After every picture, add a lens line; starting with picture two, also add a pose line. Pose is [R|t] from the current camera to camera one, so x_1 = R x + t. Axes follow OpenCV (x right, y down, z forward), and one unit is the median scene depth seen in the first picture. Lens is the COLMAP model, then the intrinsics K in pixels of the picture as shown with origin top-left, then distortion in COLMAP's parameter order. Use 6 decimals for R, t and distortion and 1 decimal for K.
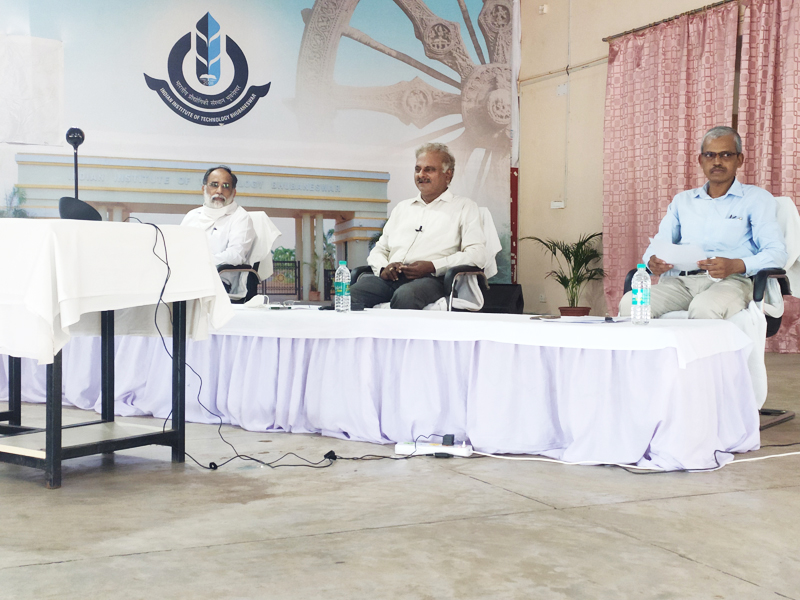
lens RADIAL K [[1116.6, 0, 398.5], [0, 1116.6, 295.9], [0, 0, 1]] dist [0.041446, 0.000000]
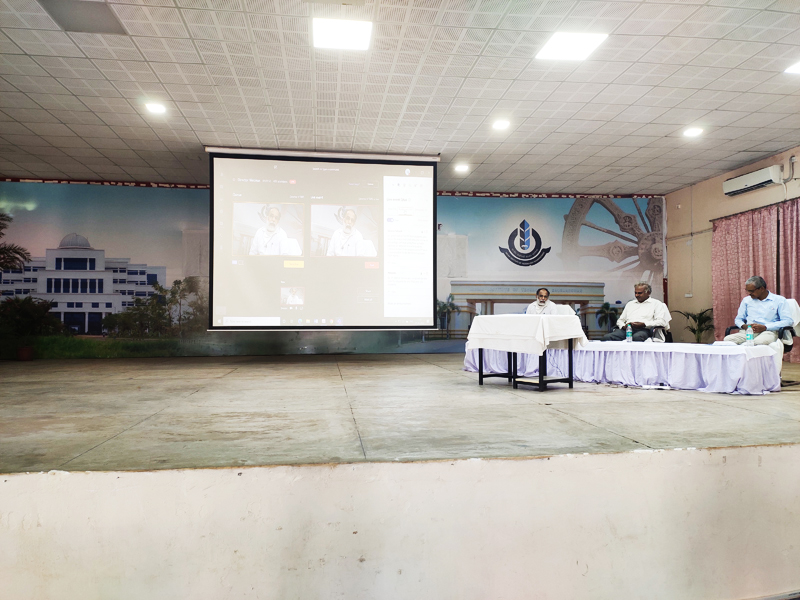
lens RADIAL K [[590.6, 0, 397.3], [0, 590.6, 299.4], [0, 0, 1]] dist [0.049567, -0.042386]
pose [[0.955051, -0.020699, -0.295717, -0.060248], [0.001164, 0.997813, -0.066083, 0.001876], [0.296438, 0.062769, 0.952987, -0.294374]]
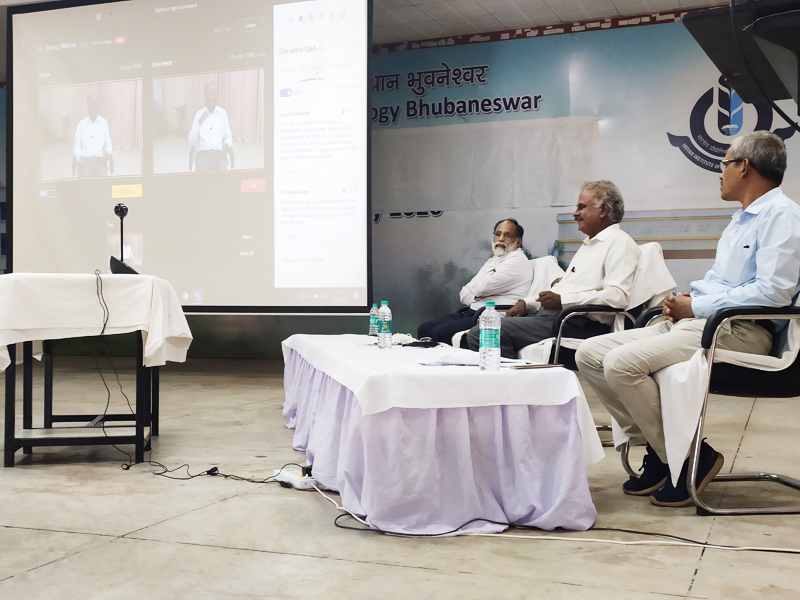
lens RADIAL K [[963.9, 0, 402.8], [0, 963.9, 294.3], [0, 0, 1]] dist [0.066298, 0.000000]
pose [[0.679122, -0.012515, -0.733919, 0.299201], [-0.018589, 0.999241, -0.034241, -0.002707], [0.733790, 0.036896, 0.678374, 0.172587]]
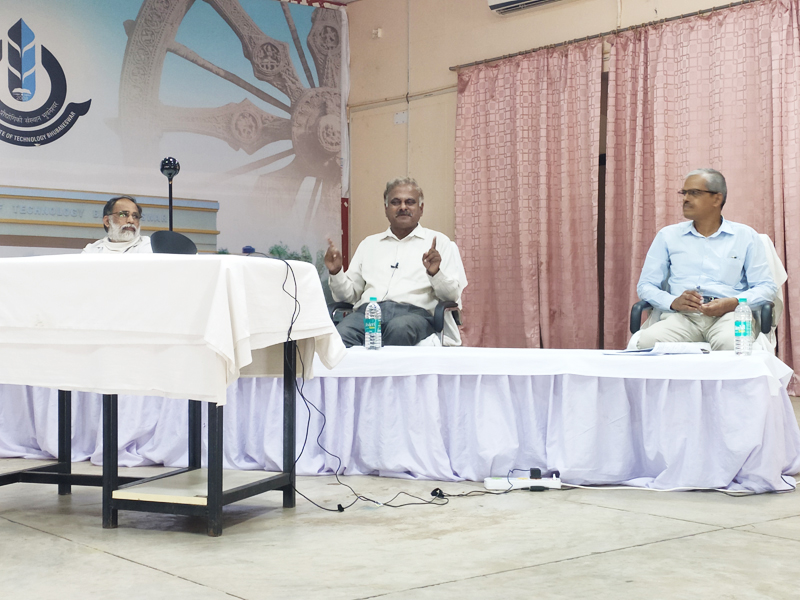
lens RADIAL K [[1236.5, 0, 393.9], [0, 1236.5, 302.5], [0, 0, 1]] dist [0.033705, 0.000000]
pose [[0.968003, -0.006870, 0.250846, -0.138109], [0.013527, 0.999600, -0.024827, 0.000141], [-0.250575, 0.027426, 0.967709, -0.021574]]
